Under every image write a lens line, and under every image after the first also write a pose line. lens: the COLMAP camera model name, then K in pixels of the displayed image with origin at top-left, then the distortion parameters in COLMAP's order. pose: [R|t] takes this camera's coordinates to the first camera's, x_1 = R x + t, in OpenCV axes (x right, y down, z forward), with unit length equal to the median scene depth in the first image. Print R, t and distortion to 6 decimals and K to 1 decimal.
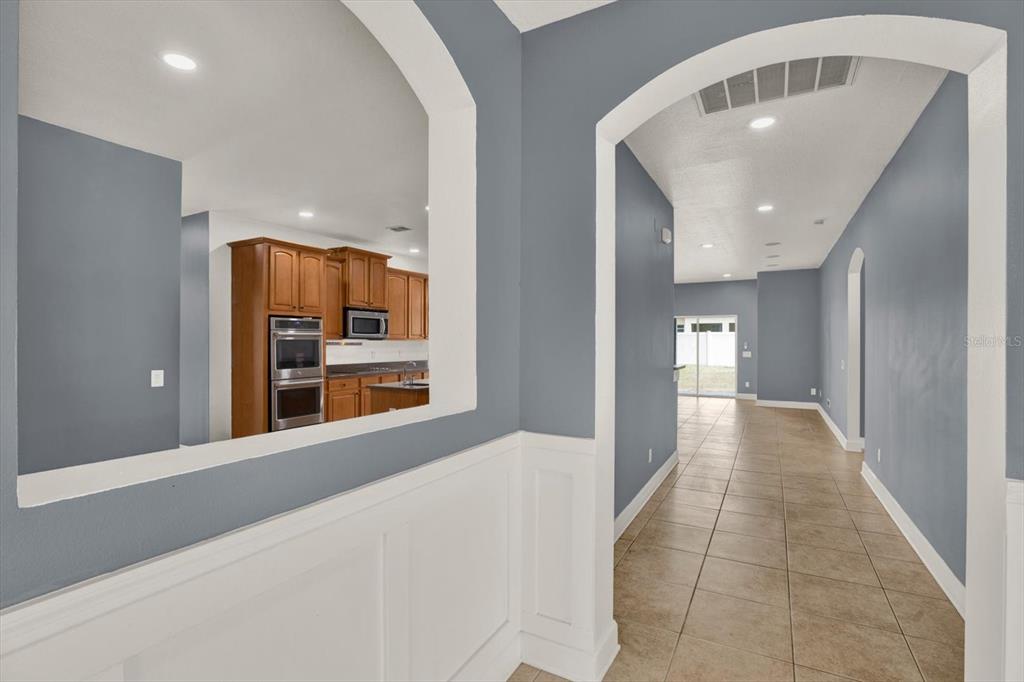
lens RADIAL K [[468.8, 0, 512.0], [0, 468.8, 341.0], [0, 0, 1]] dist [-0.033334, 0.008743]
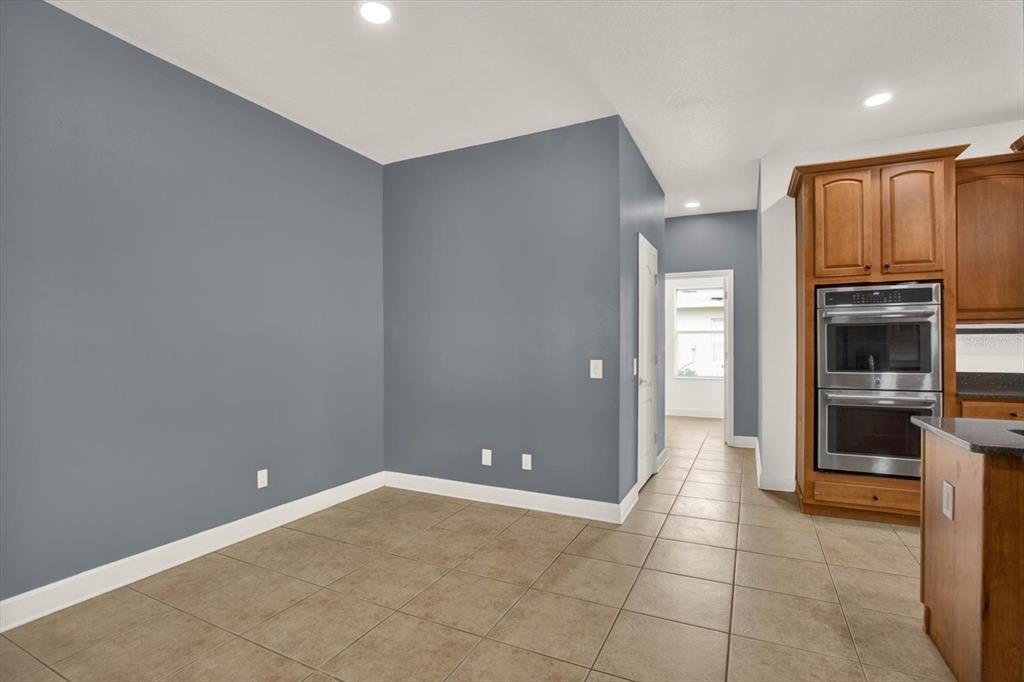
lens RADIAL K [[478.6, 0, 511.0], [0, 478.6, 348.8], [0, 0, 1]] dist [-0.035961, 0.007183]
pose [[0.039129, 0.018206, -0.999068, 0.102611], [0.006801, 0.999806, 0.018486, 0.014917], [0.999211, -0.007518, 0.038998, 0.516950]]
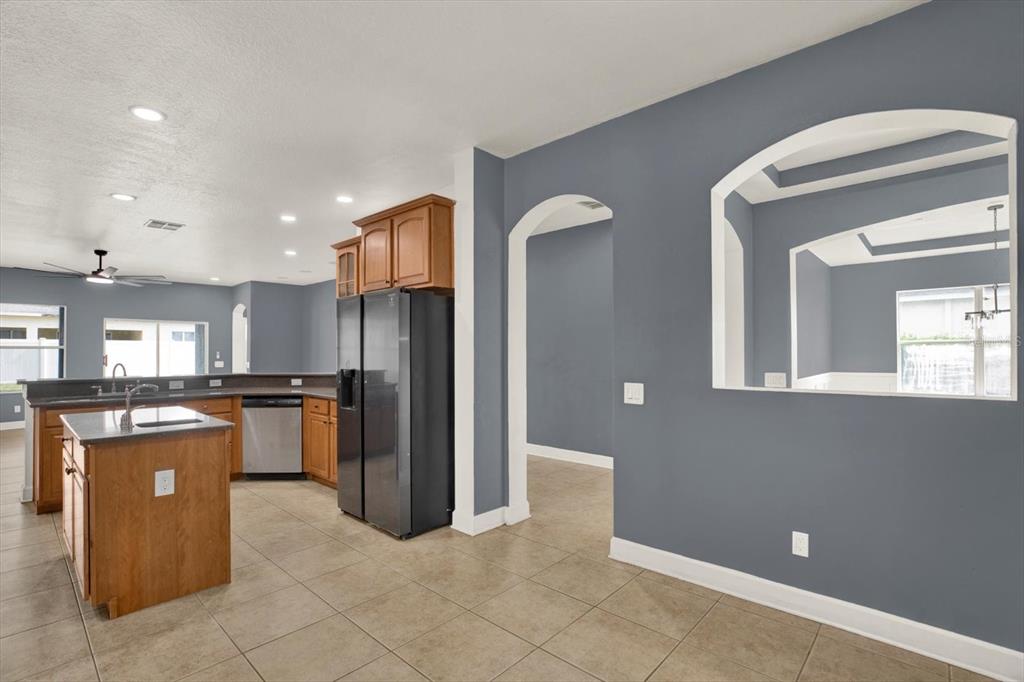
lens RADIAL K [[478.6, 0, 511.0], [0, 478.6, 348.8], [0, 0, 1]] dist [-0.035961, 0.007183]
pose [[0.236789, 0.003975, 0.971553, -0.575820], [0.002487, 0.999986, -0.004697, 0.005845], [-0.971558, 0.003529, 0.236776, 0.404318]]
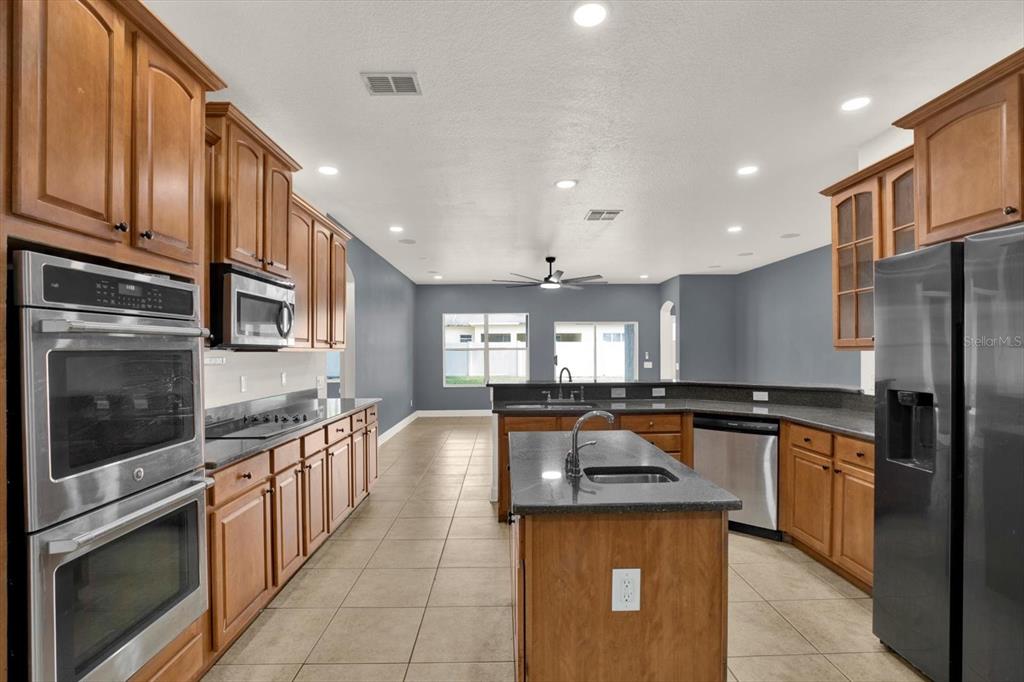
lens RADIAL K [[478.6, 0, 511.0], [0, 478.6, 348.8], [0, 0, 1]] dist [-0.035961, 0.007183]
pose [[0.867932, -0.003607, 0.496670, -0.396475], [0.007122, 0.999961, -0.005184, -0.000938], [-0.496632, 0.008036, 0.867924, 0.644262]]
